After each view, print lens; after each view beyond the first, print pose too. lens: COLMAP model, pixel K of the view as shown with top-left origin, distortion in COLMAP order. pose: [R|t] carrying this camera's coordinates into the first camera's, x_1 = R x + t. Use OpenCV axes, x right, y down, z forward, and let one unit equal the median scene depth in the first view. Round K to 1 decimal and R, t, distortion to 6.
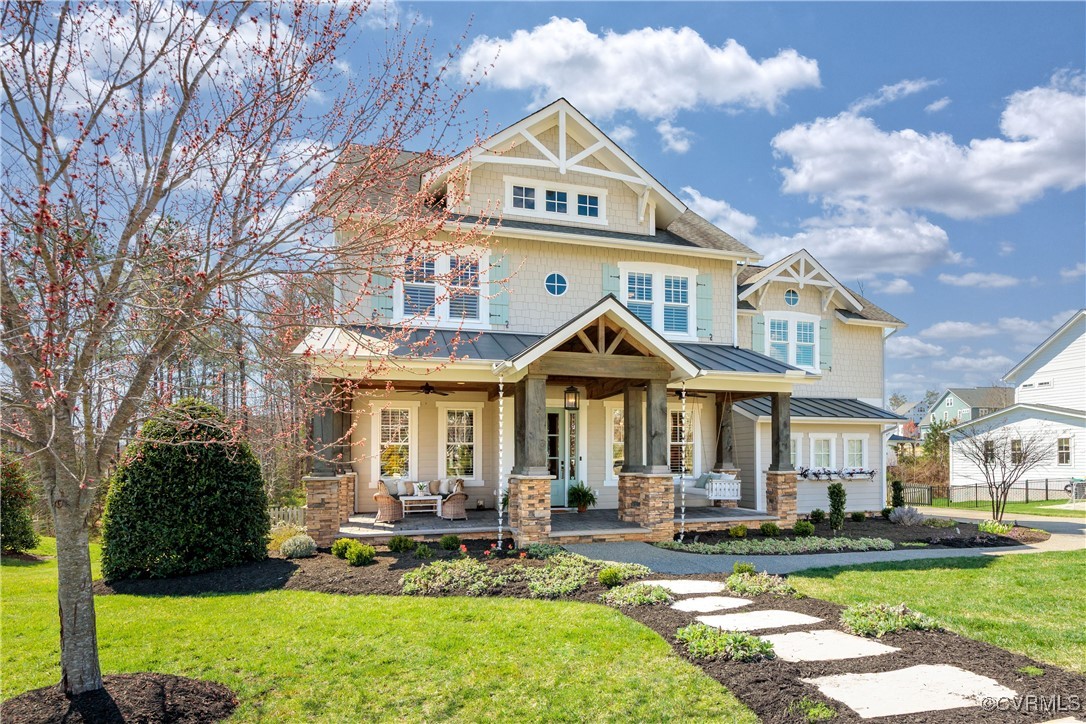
lens RADIAL K [[507.1, 0, 543.0], [0, 507.1, 378.3], [0, 0, 1]] dist [-0.003412, -0.000372]
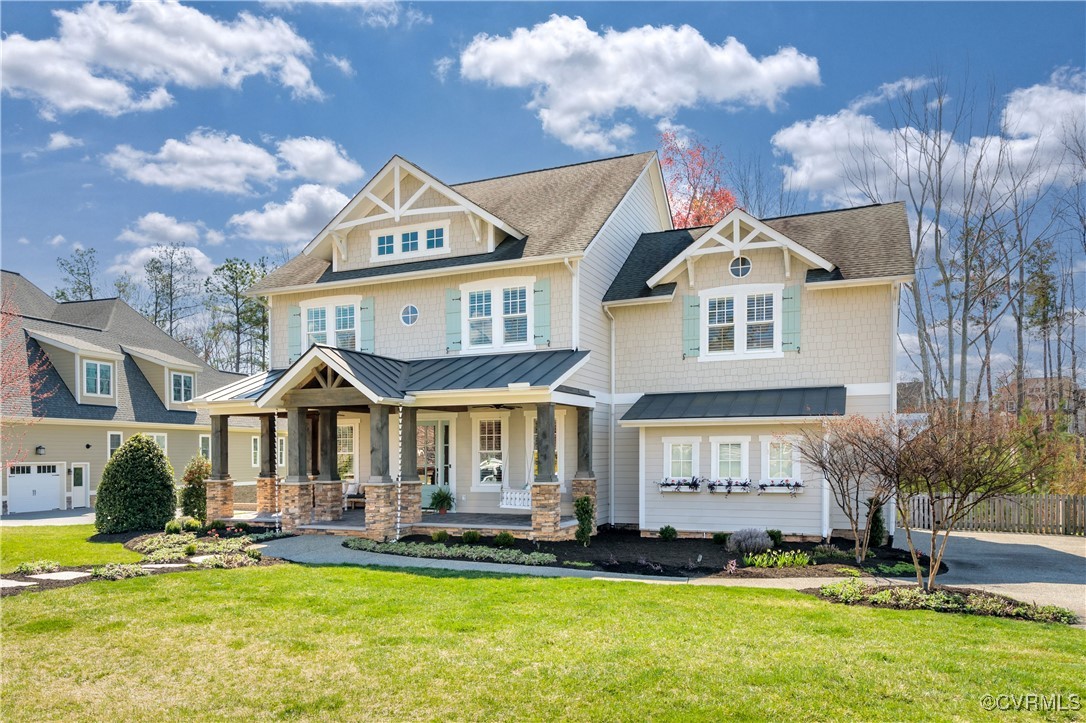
lens RADIAL K [[594.3, 0, 543.0], [0, 594.3, 361.5], [0, 0, 1]] dist [-0.001375, -0.000006]
pose [[0.833783, -0.088299, -0.544985, 0.983566], [0.092009, 0.995546, -0.020533, -0.024463], [0.544371, -0.033023, 0.838194, 0.029609]]
